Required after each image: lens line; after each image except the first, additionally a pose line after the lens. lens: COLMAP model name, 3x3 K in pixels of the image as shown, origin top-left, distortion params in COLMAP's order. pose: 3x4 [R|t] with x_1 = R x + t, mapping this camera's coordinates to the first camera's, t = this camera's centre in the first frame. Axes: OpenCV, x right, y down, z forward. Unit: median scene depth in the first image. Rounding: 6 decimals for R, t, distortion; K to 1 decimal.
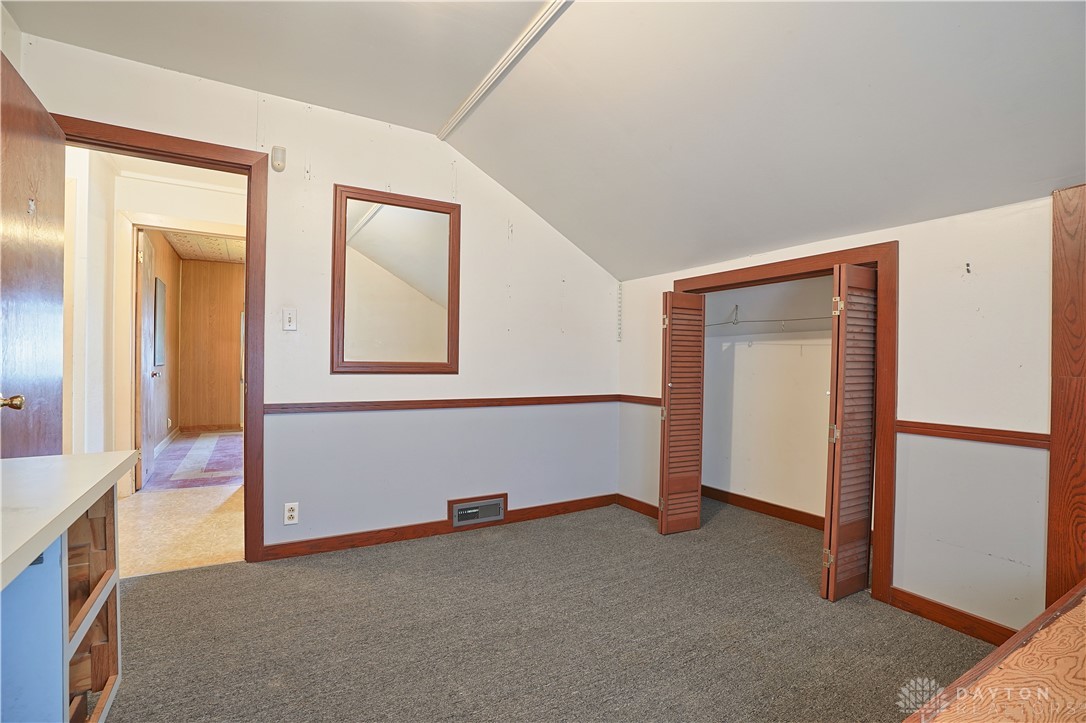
lens RADIAL K [[504.2, 0, 537.3], [0, 504.2, 360.0], [0, 0, 1]] dist [-0.046389, 0.011061]
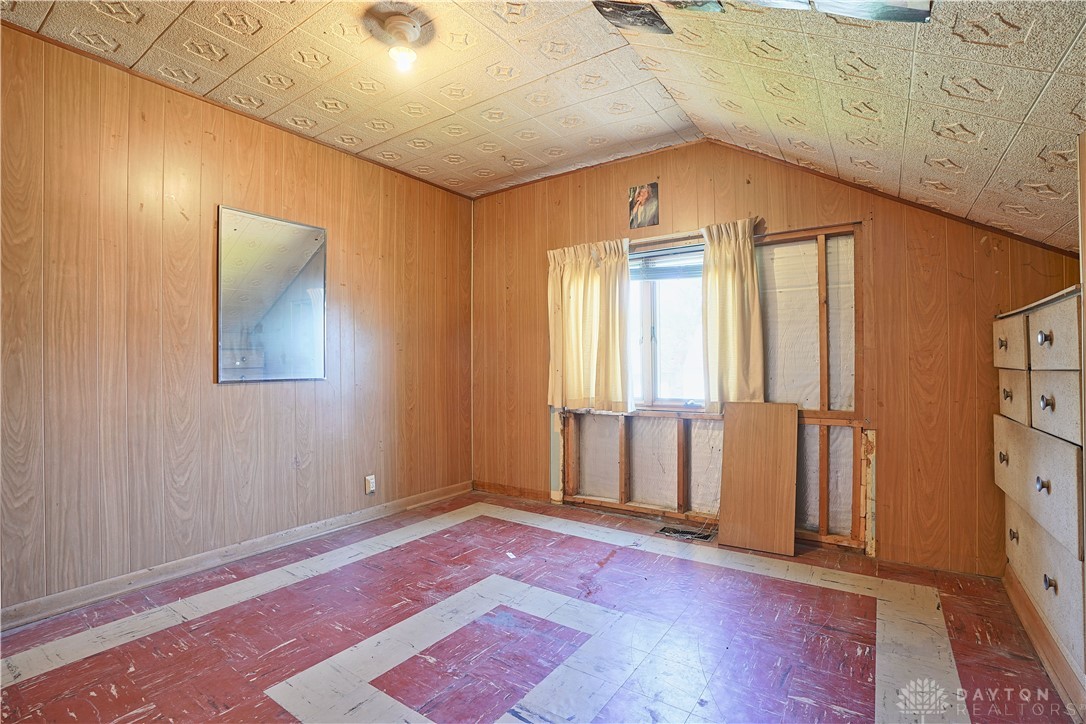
lens RADIAL K [[504.2, 0, 538.5], [0, 504.2, 365.0], [0, 0, 1]] dist [-0.046389, 0.011061]
pose [[0.436241, -0.015907, -0.899689, -0.142638], [0.014971, 0.999834, -0.010419, 0.003100], [0.899705, -0.008924, 0.436406, 0.792115]]
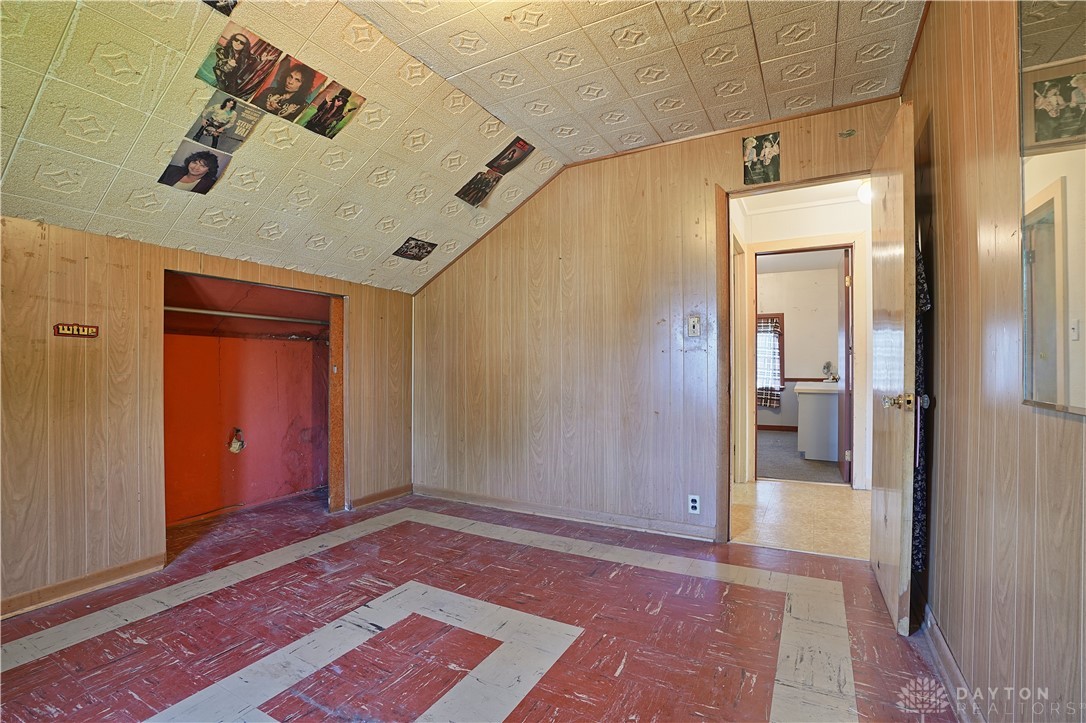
lens RADIAL K [[504.2, 0, 541.1], [0, 504.2, 362.9], [0, 0, 1]] dist [-0.046389, 0.011061]
pose [[-0.528069, -0.007461, 0.849169, -0.628038], [-0.003966, 0.999972, 0.006320, -0.003673], [-0.849192, -0.000030, -0.528084, 0.945361]]
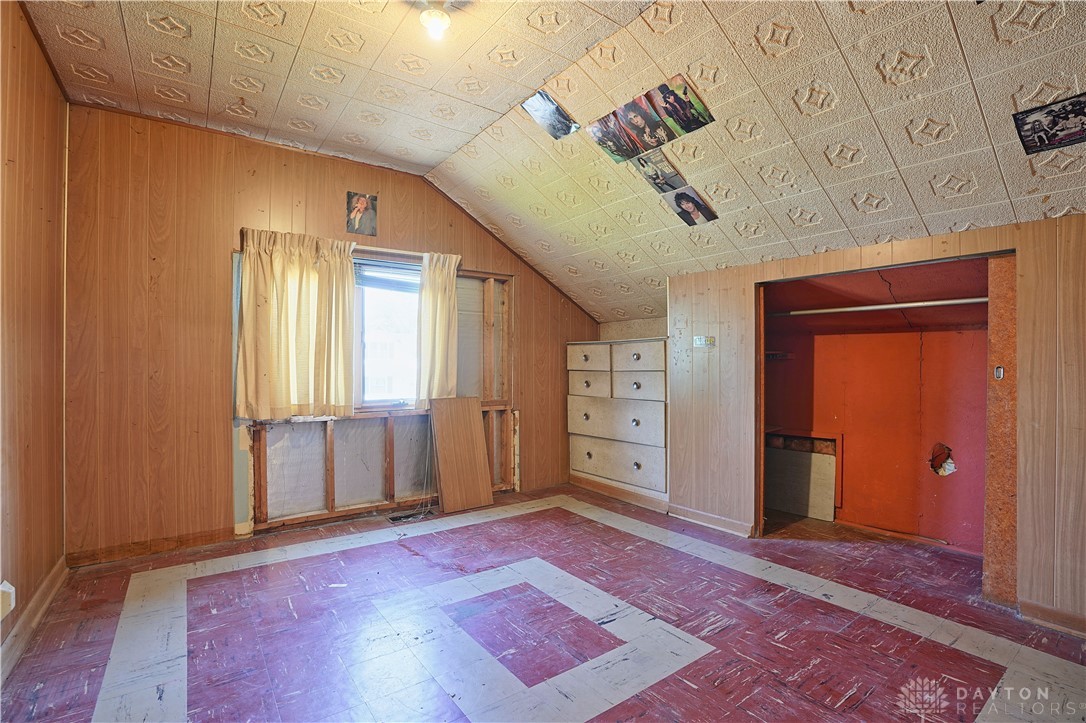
lens RADIAL K [[504.2, 0, 536.9], [0, 504.2, 363.0], [0, 0, 1]] dist [-0.046389, 0.011061]
pose [[0.993301, -0.012153, 0.114913, -0.410228], [0.012581, 0.999916, -0.002995, -0.001904], [-0.114867, 0.004421, 0.993371, 0.588117]]
